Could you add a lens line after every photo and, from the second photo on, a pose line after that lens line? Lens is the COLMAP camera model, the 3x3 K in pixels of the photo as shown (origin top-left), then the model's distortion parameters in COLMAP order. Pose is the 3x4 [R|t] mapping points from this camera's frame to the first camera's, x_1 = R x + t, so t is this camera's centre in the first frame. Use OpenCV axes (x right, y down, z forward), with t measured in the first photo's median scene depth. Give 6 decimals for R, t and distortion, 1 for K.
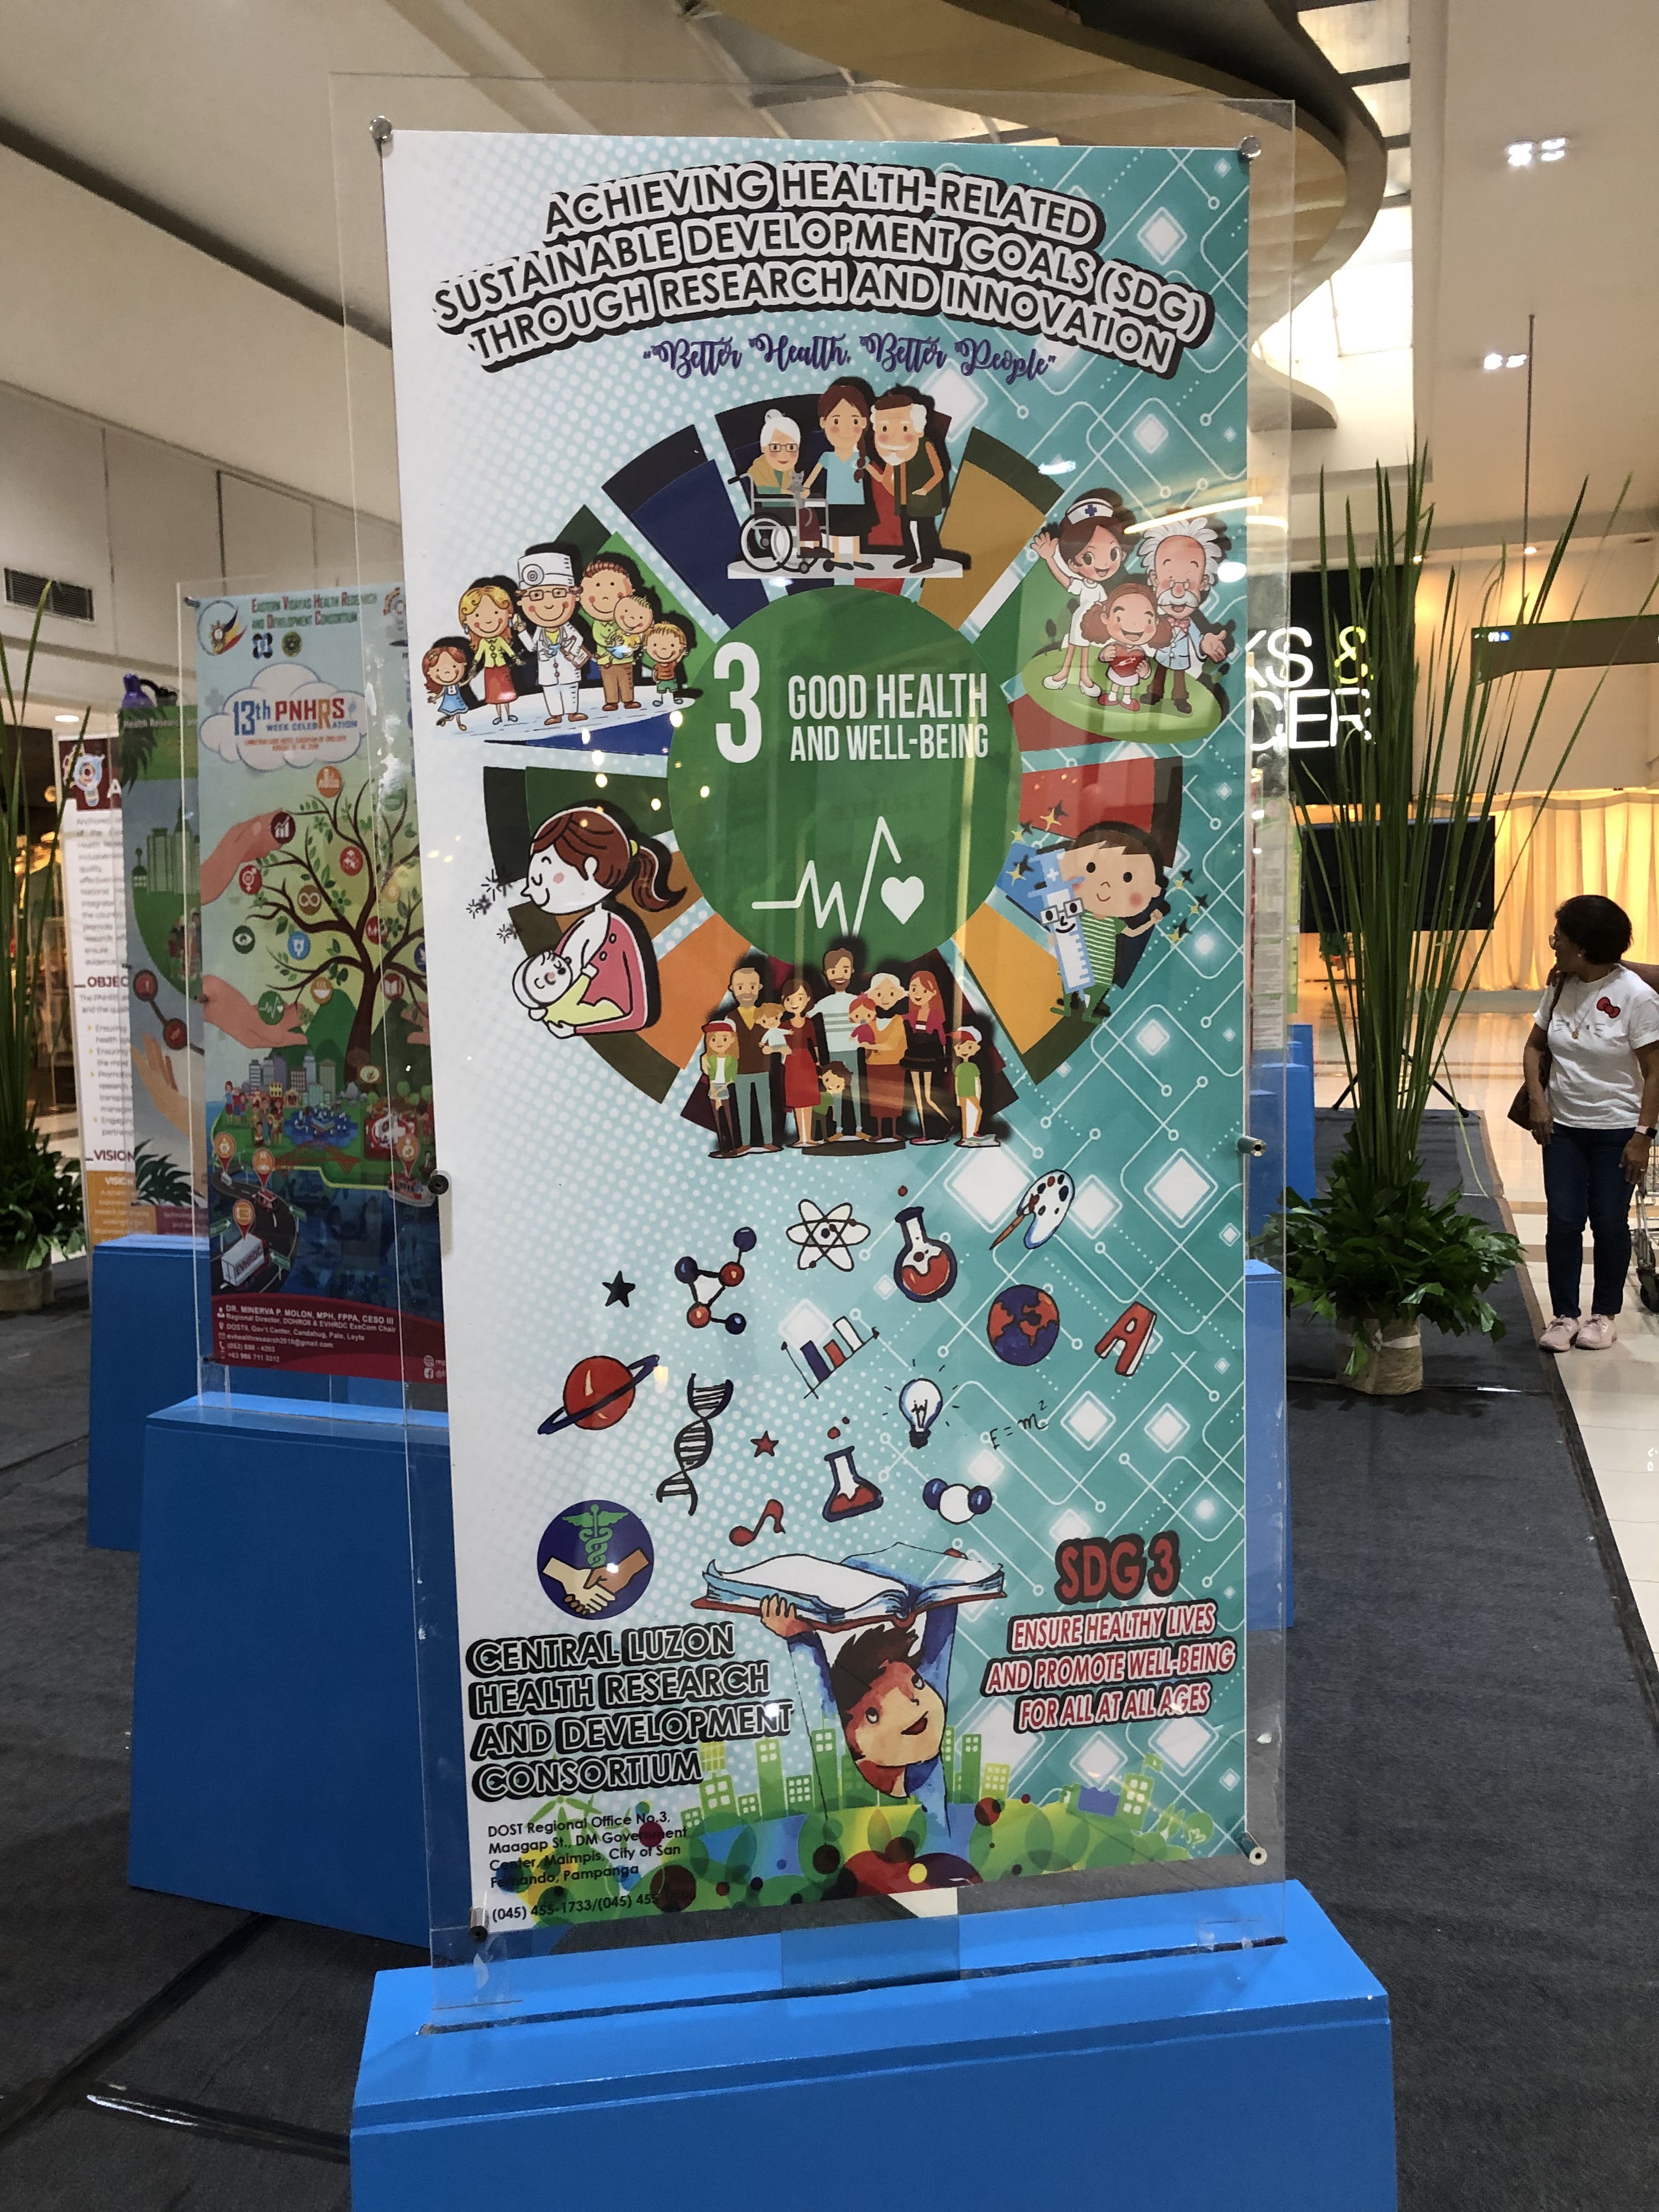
lens RADIAL K [[1836.4, 0, 811.8], [0, 1836.4, 1106.3], [0, 0, 1]] dist [0.038757, -0.048844]
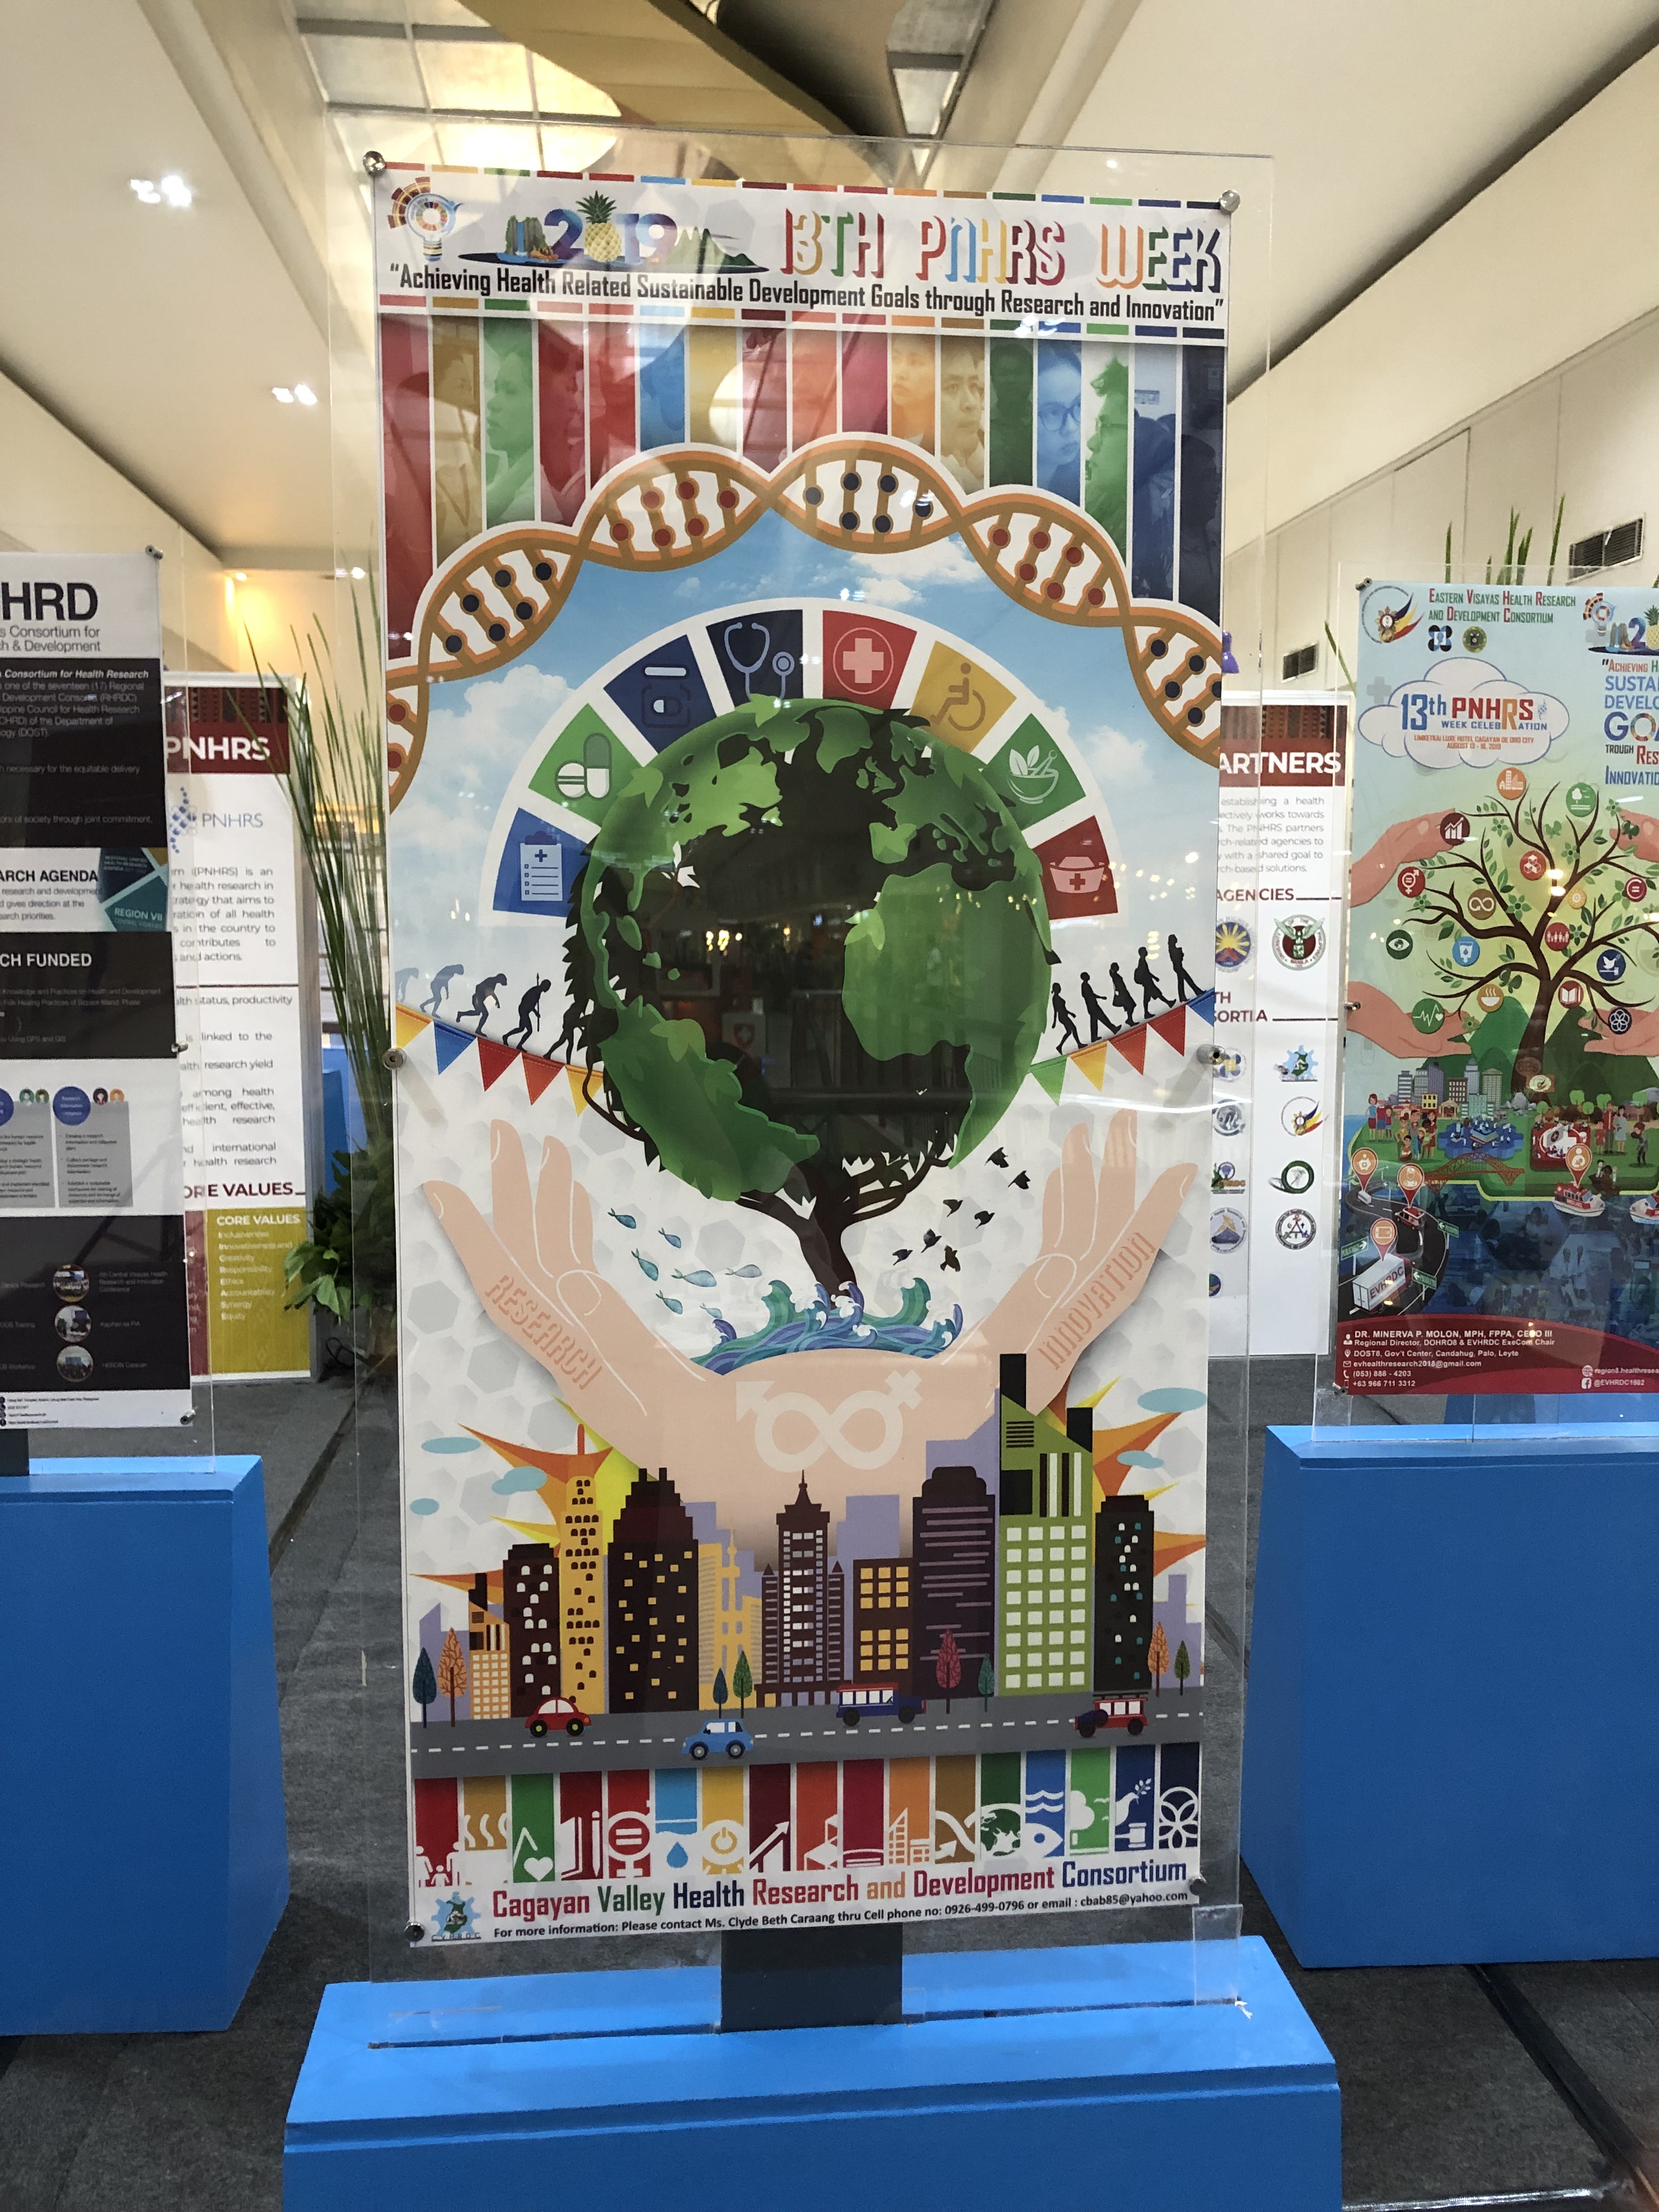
lens RADIAL K [[1836.4, 0, 845.4], [0, 1836.4, 1104.3], [0, 0, 1]] dist [0.038757, -0.048844]
pose [[0.907197, -0.022238, 0.420119, -0.968964], [0.023125, 0.999728, 0.002982, -0.017553], [-0.420071, 0.007009, 0.907464, 0.257639]]
